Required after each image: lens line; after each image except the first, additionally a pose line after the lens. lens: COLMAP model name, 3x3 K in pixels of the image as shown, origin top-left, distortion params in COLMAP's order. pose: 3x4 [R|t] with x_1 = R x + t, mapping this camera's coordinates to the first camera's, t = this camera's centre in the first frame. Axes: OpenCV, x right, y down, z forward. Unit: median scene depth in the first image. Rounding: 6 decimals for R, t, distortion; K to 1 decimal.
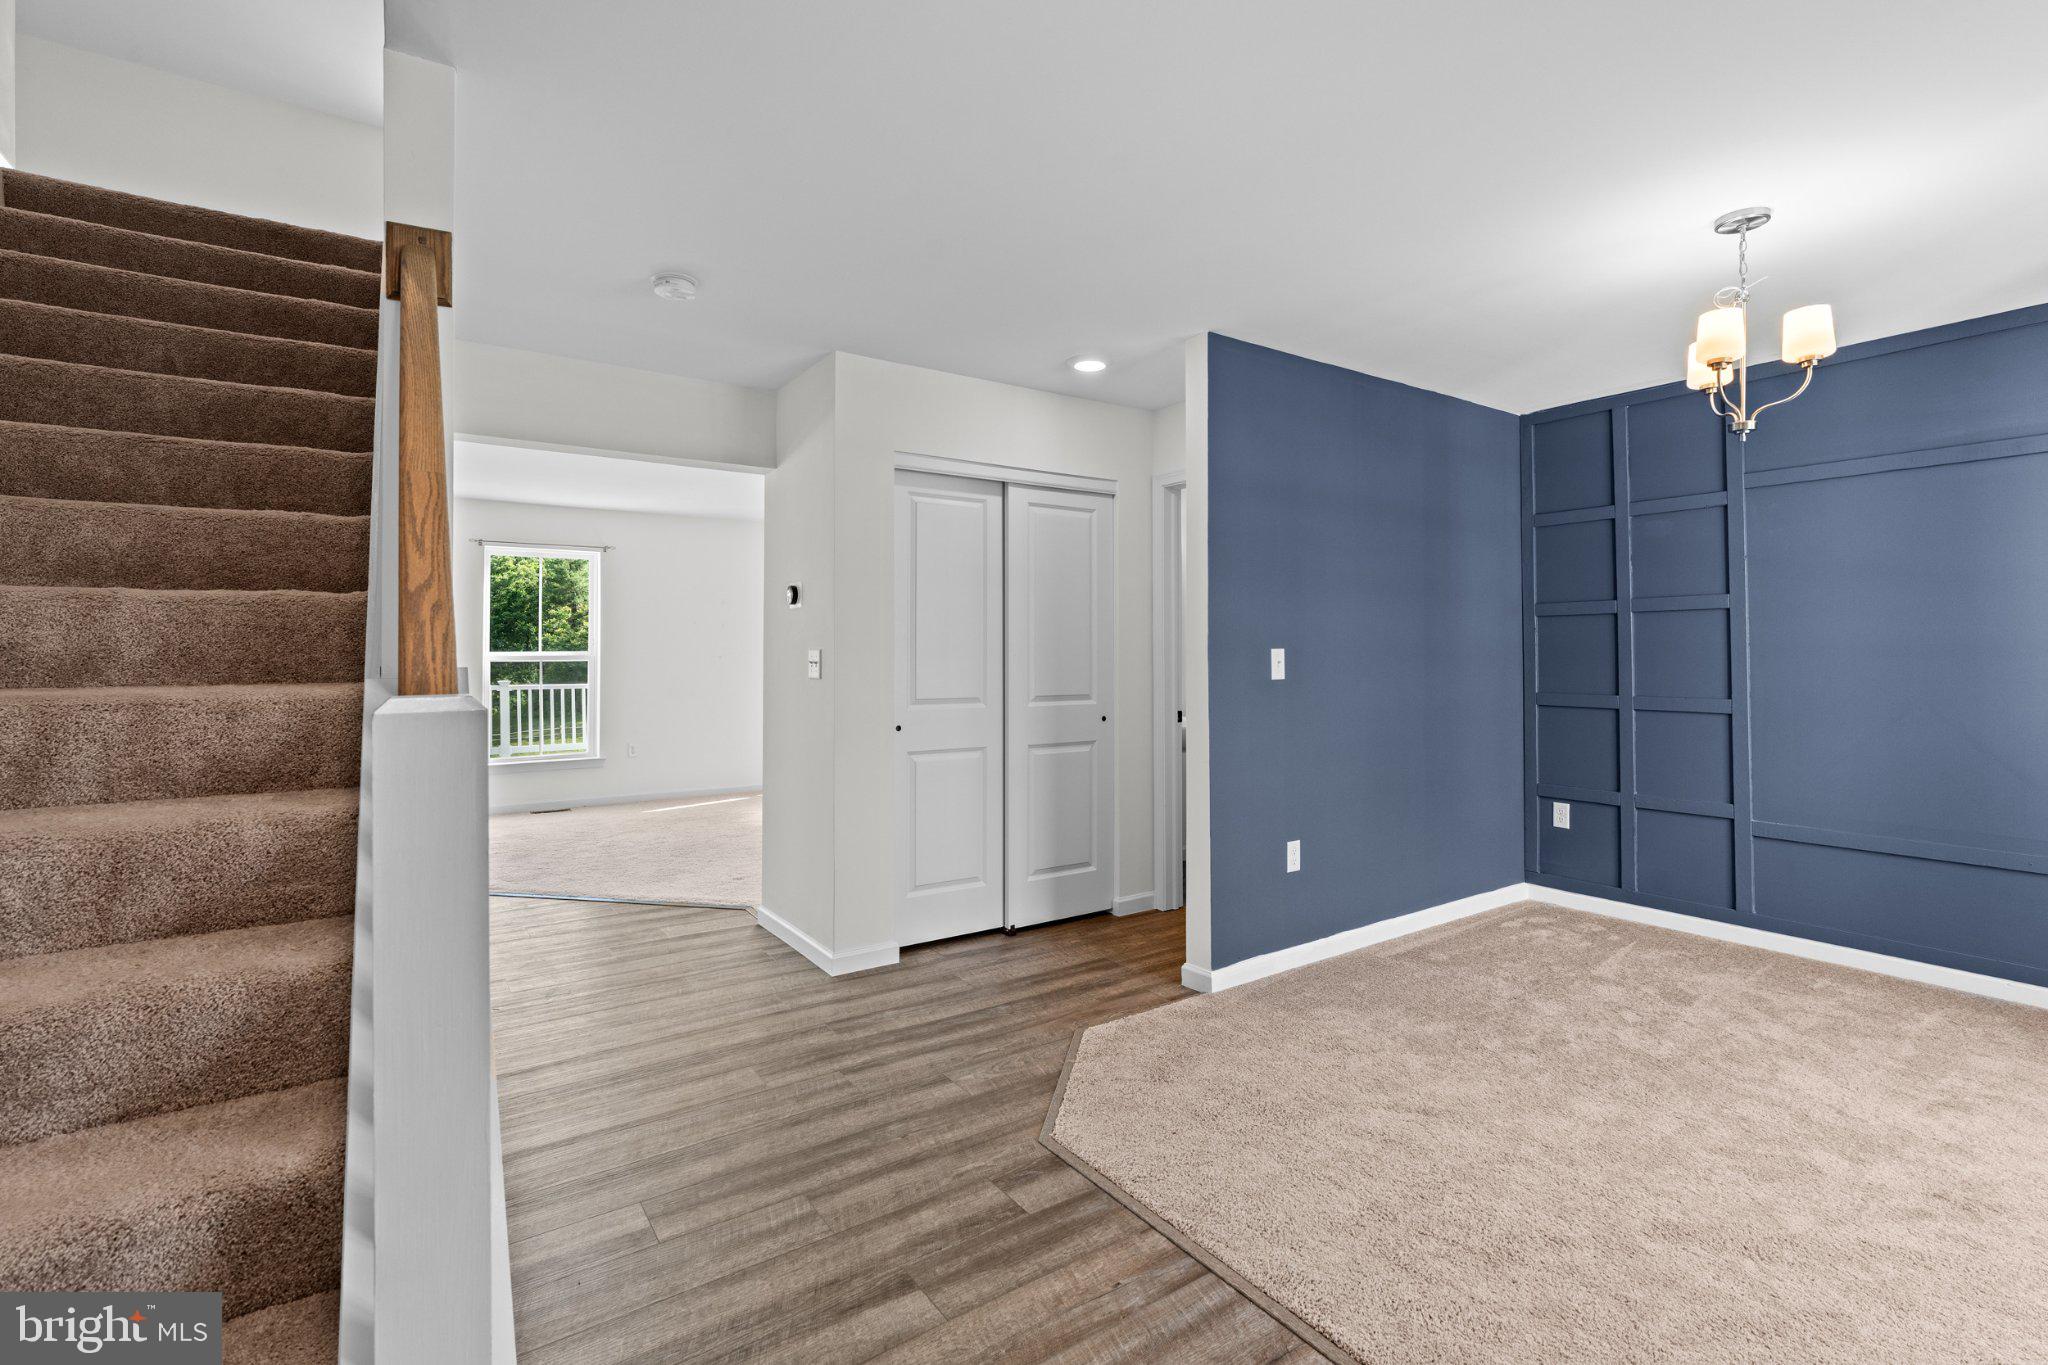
lens RADIAL K [[938.4, 0, 1030.3], [0, 938.4, 639.3], [0, 0, 1]] dist [-0.002563, 0.000052]
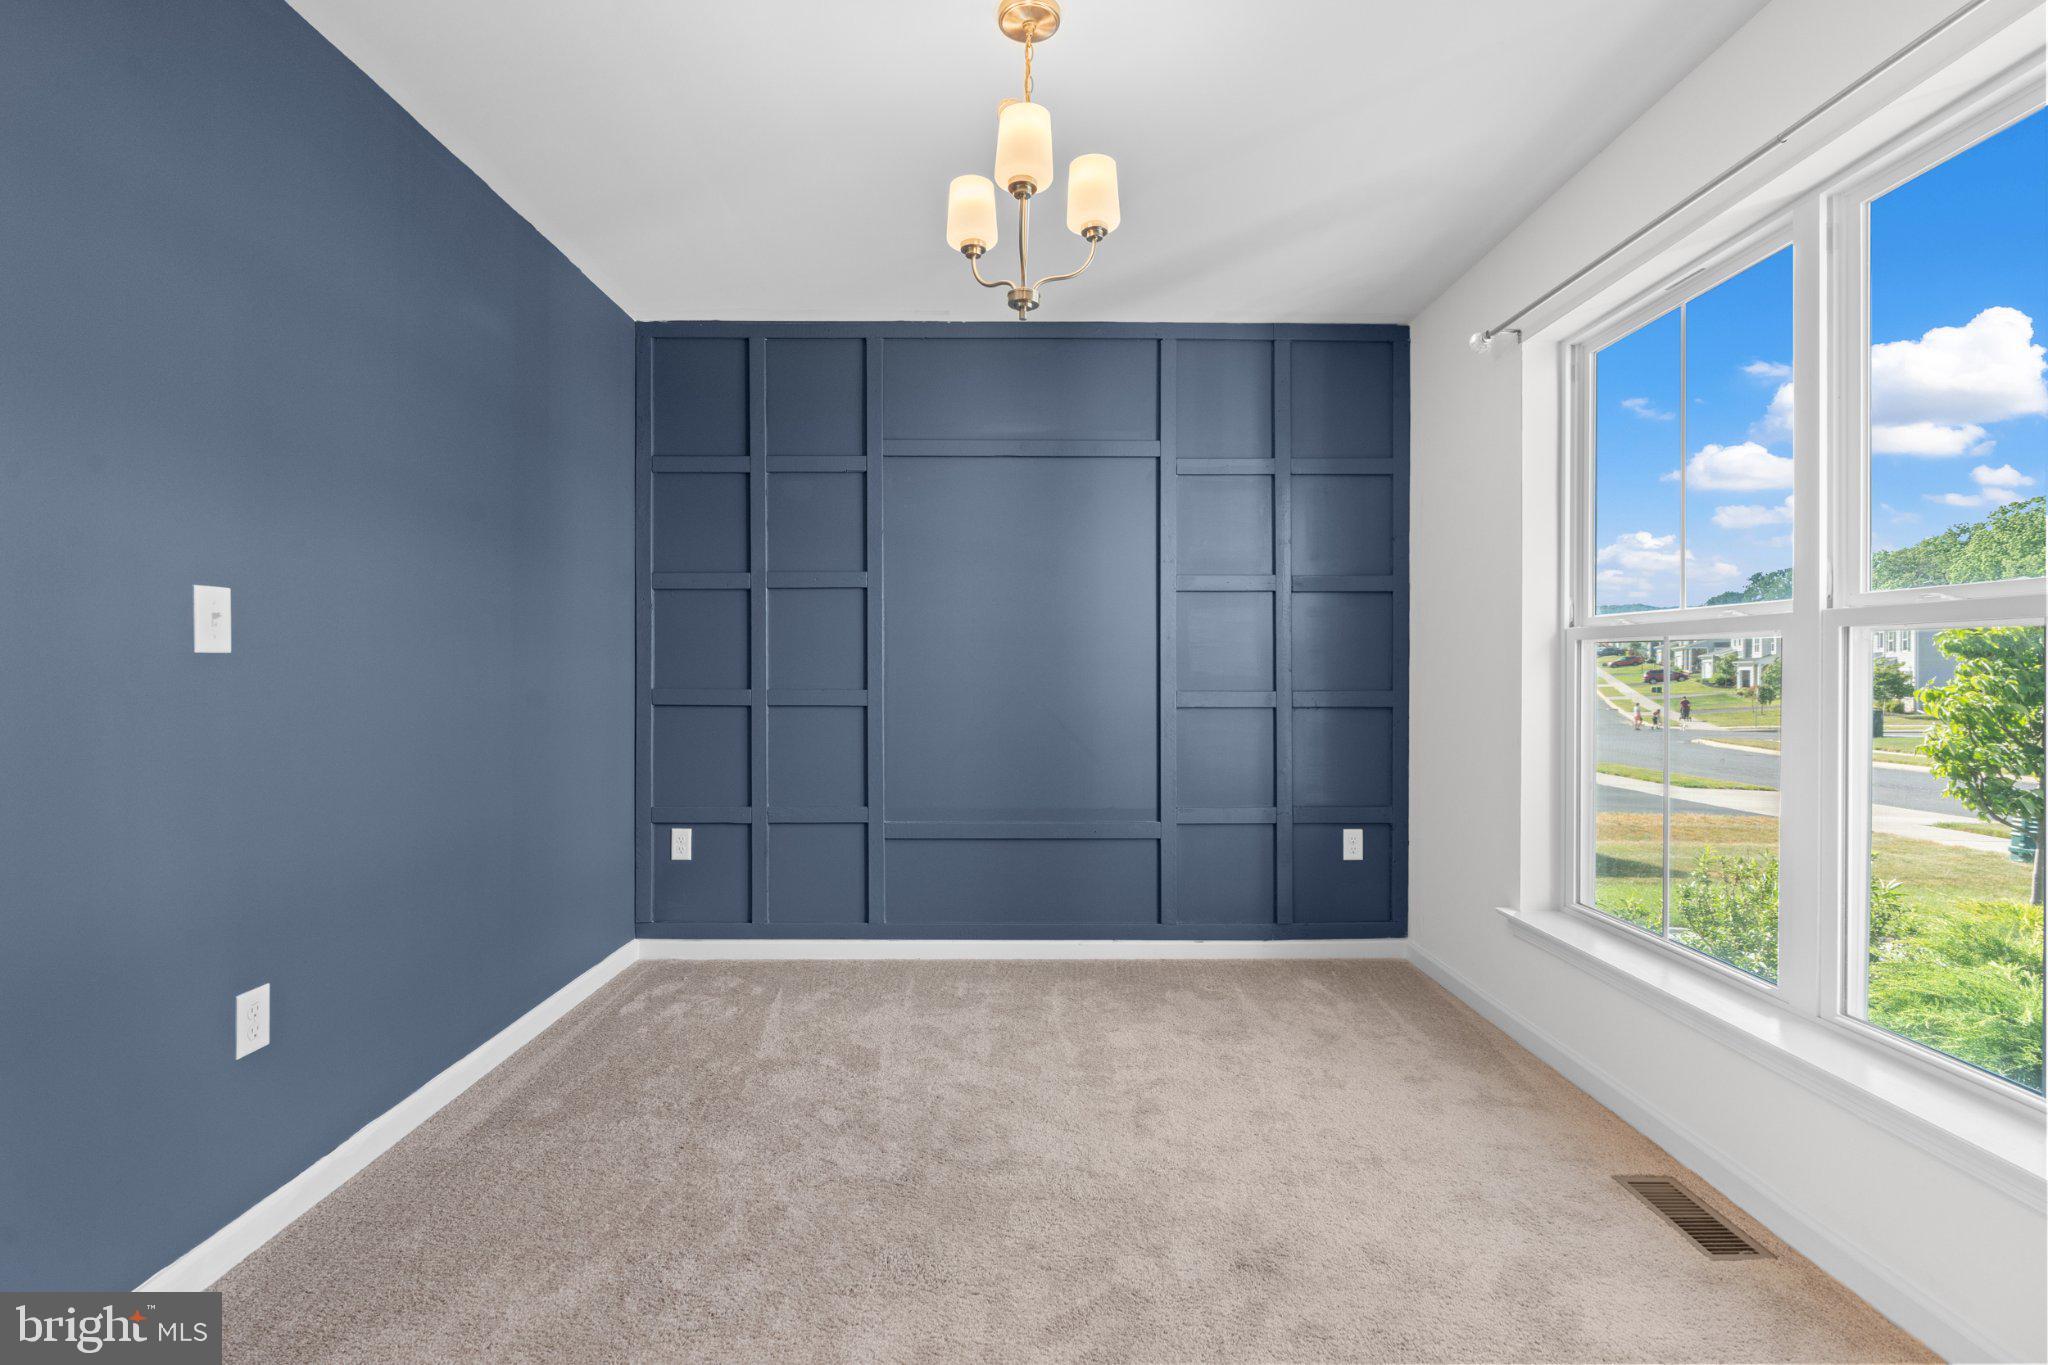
lens RADIAL K [[912.6, 0, 1020.2], [0, 912.6, 679.8], [0, 0, 1]] dist [-0.008068, 0.000133]
pose [[0.564154, -0.000929, 0.825669, 0.114002], [-0.016231, 0.999794, 0.012216, 0.042746], [-0.825510, -0.020293, 0.564023, 0.398699]]
